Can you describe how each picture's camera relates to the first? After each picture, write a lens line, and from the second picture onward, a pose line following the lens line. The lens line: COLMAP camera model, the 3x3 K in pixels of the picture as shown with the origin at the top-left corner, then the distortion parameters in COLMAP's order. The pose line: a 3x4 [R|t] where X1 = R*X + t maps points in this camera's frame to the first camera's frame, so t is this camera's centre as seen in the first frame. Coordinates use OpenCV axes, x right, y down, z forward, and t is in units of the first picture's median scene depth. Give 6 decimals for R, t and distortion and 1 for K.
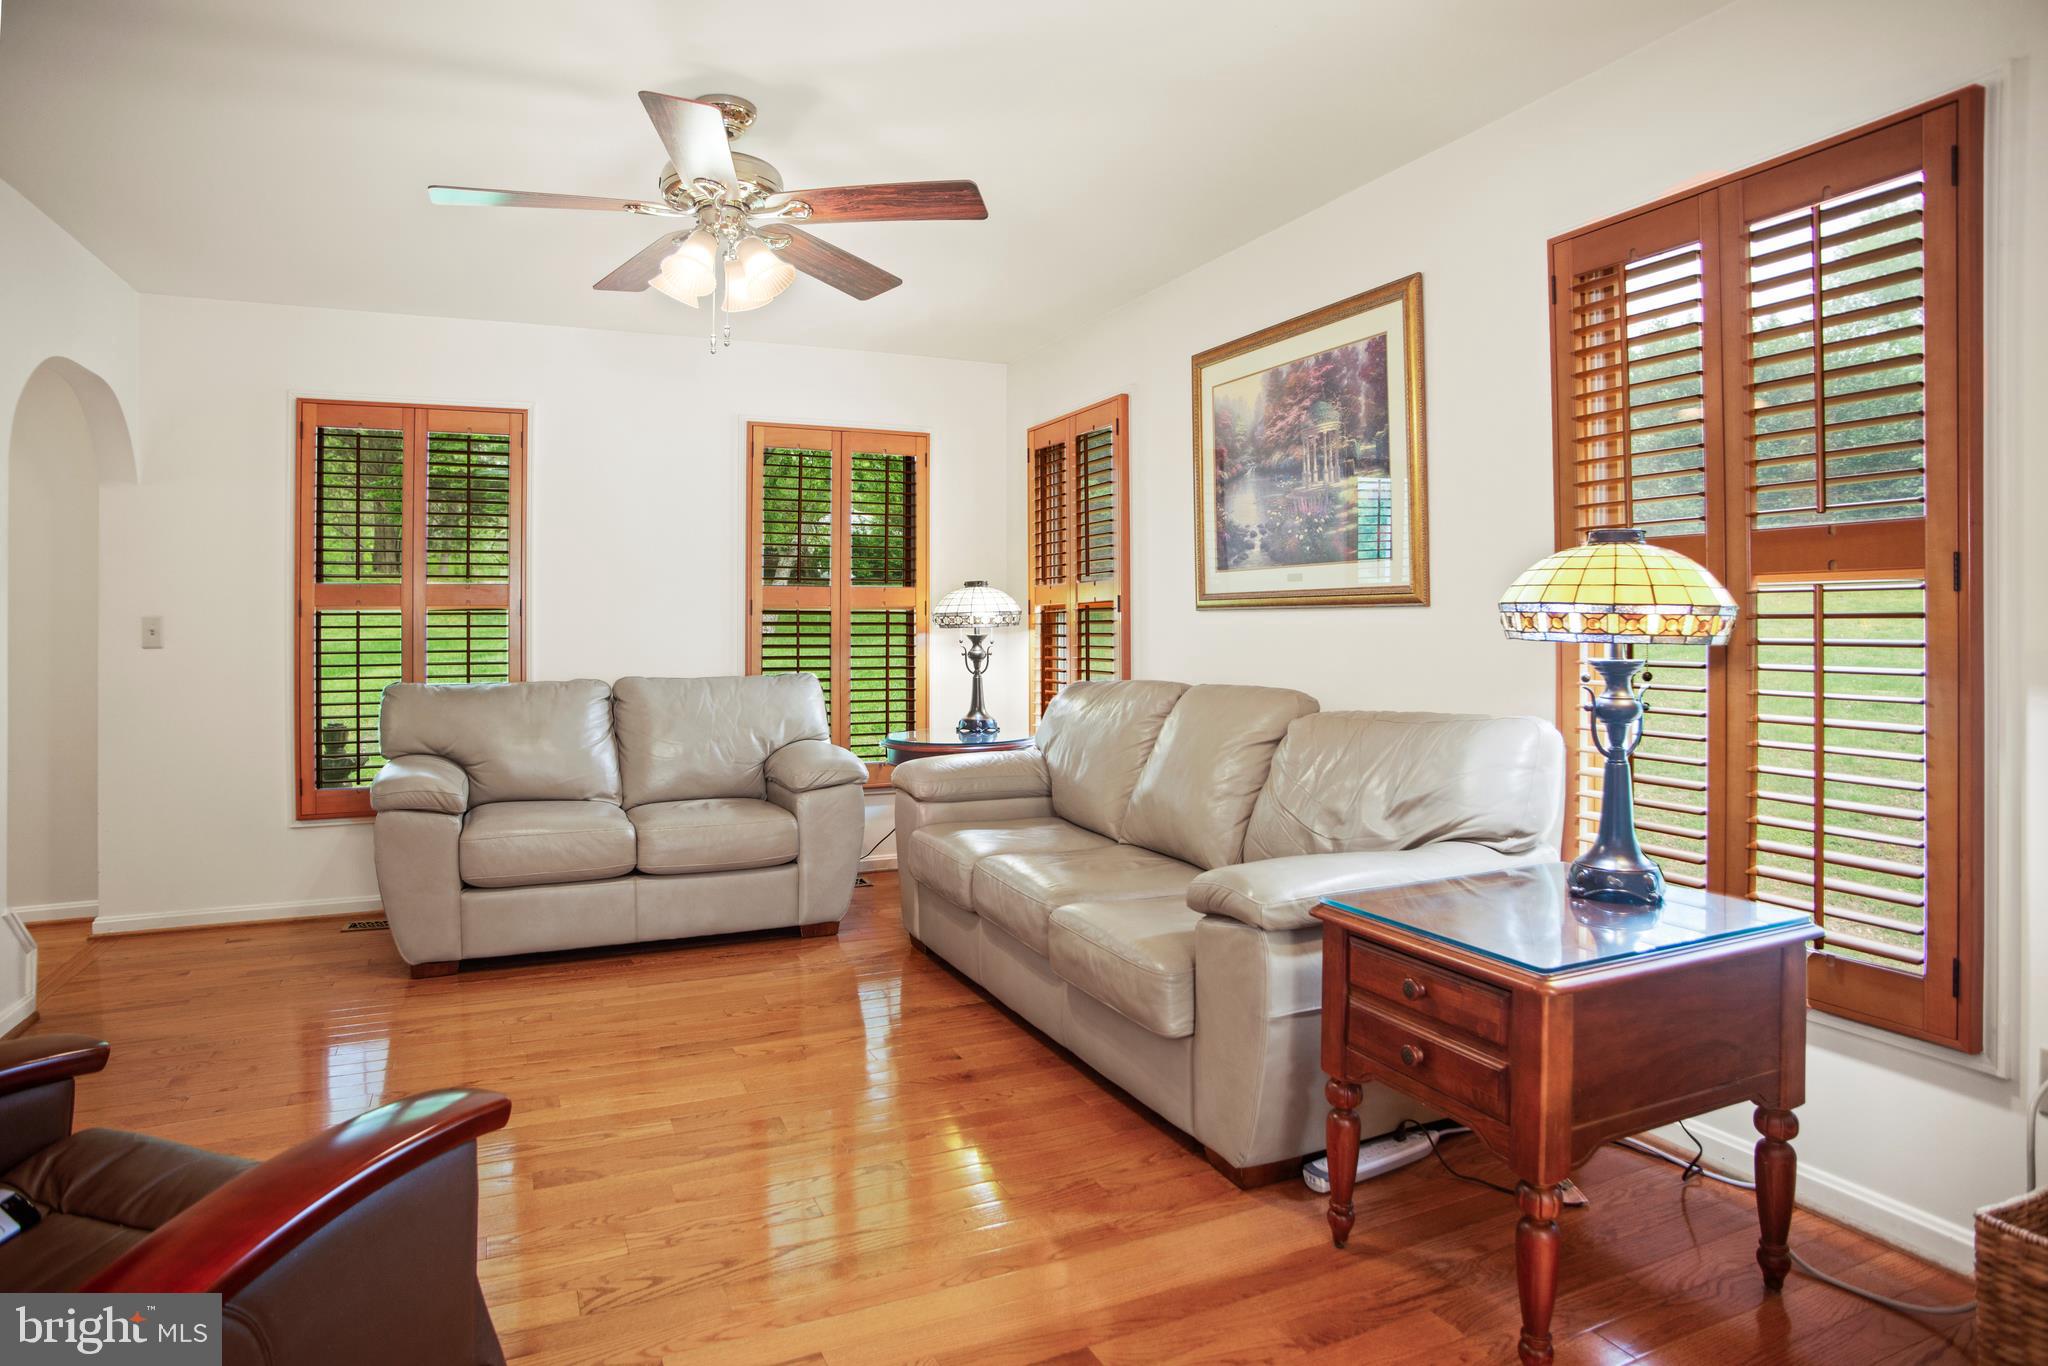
lens RADIAL K [[1163.9, 0, 1025.9], [0, 1163.9, 604.5], [0, 0, 1]] dist [-0.000030, 0.000066]
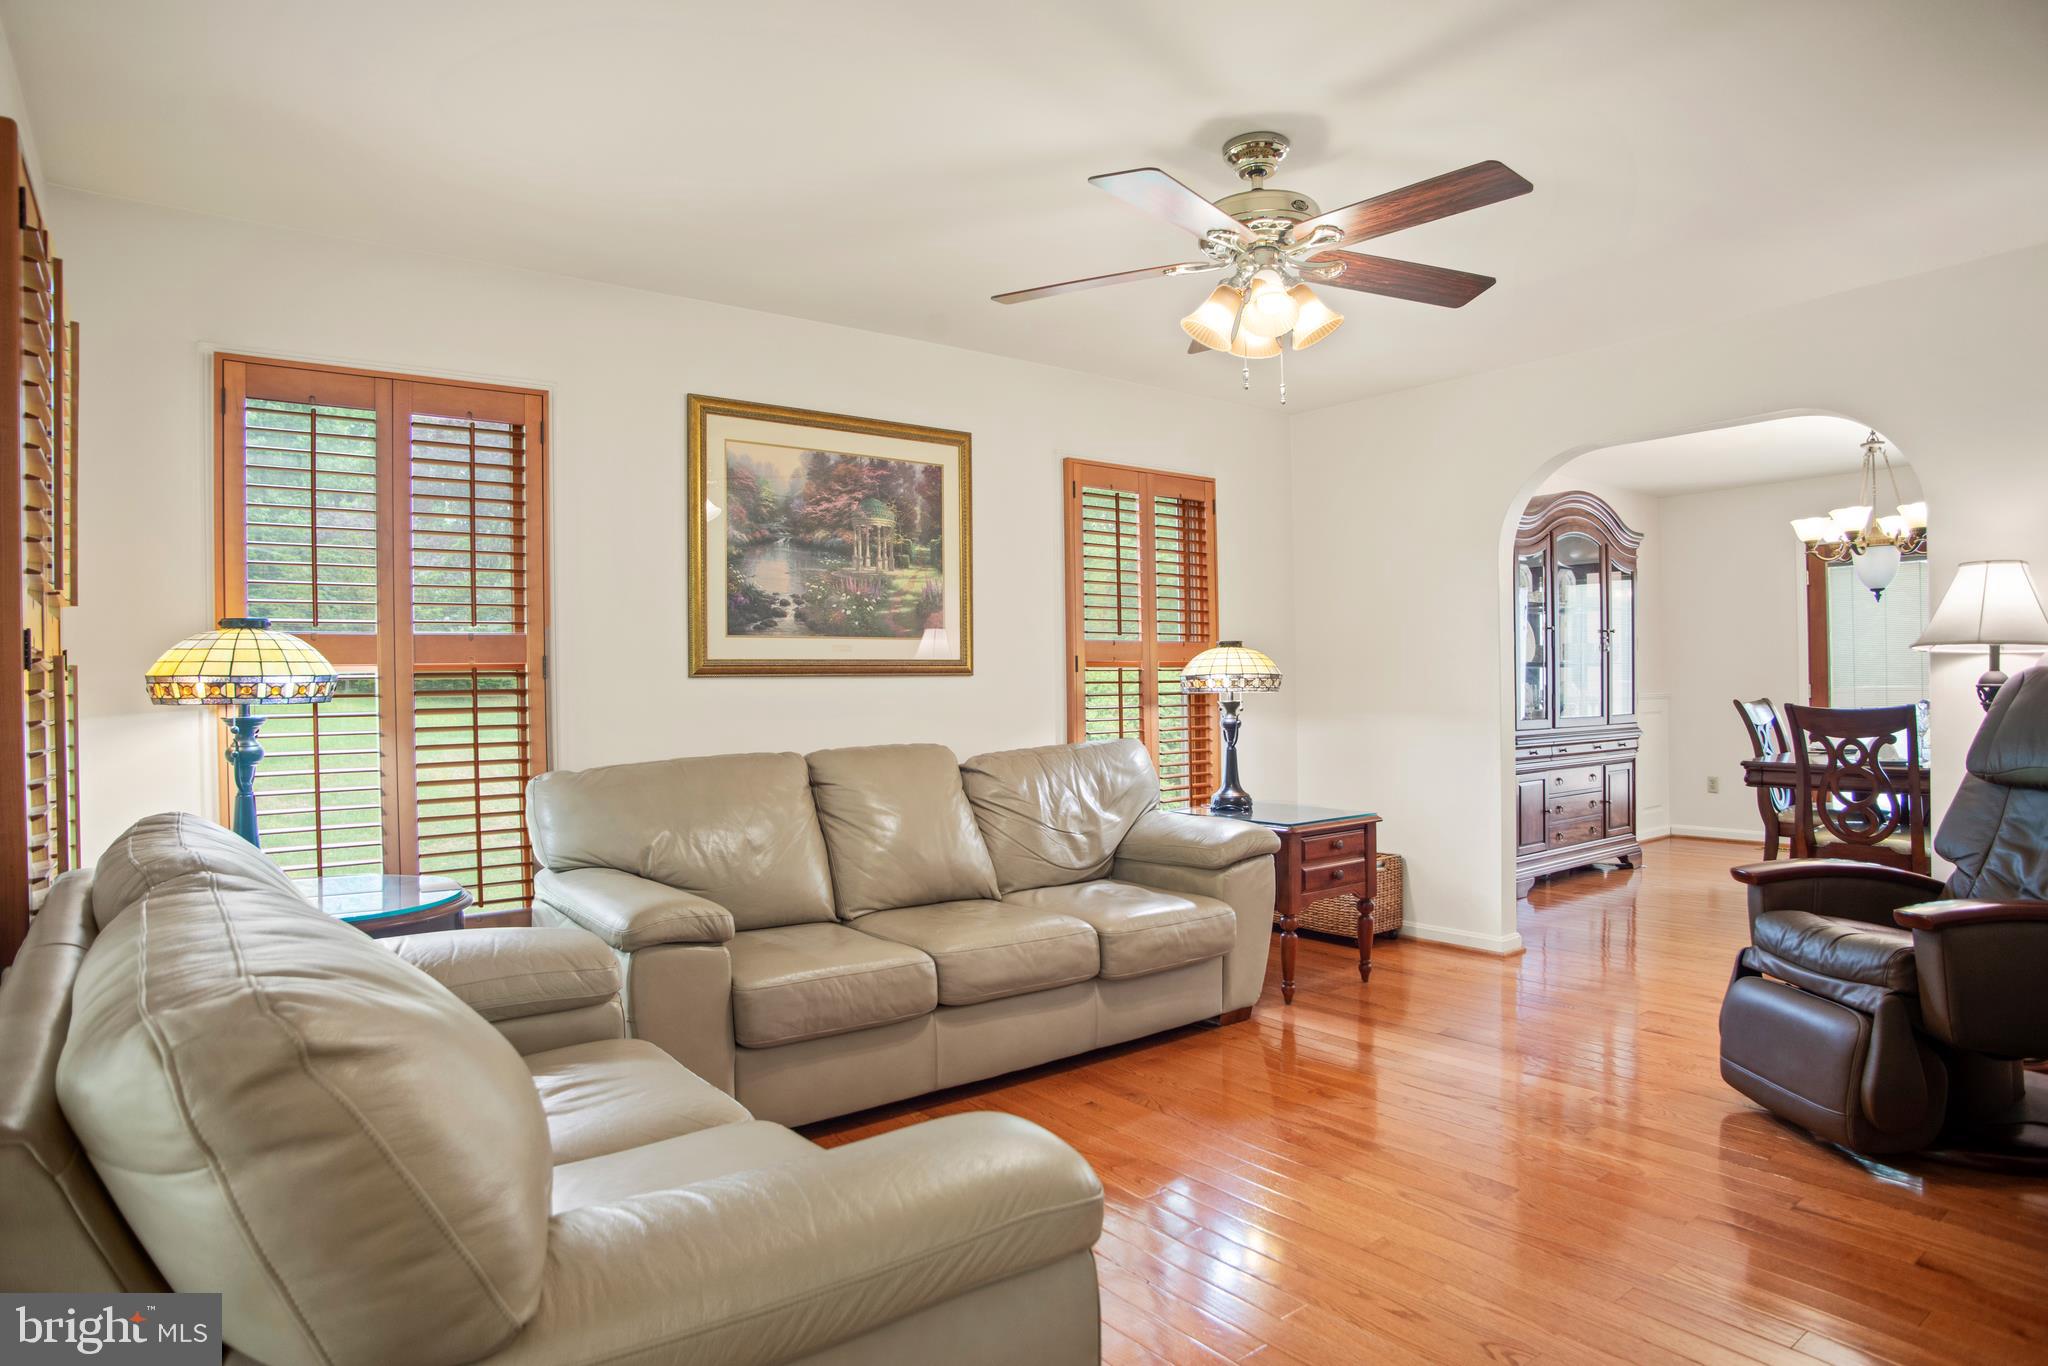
lens RADIAL K [[1193.8, 0, 1024.0], [0, 1193.8, 683.0], [0, 0, 1]] dist [-0.001518, -0.000134]
pose [[-0.191728, 0.024326, 0.981147, -0.918551], [0.010996, 0.999683, -0.022637, 0.037642], [-0.981386, 0.006449, -0.191935, 1.055375]]
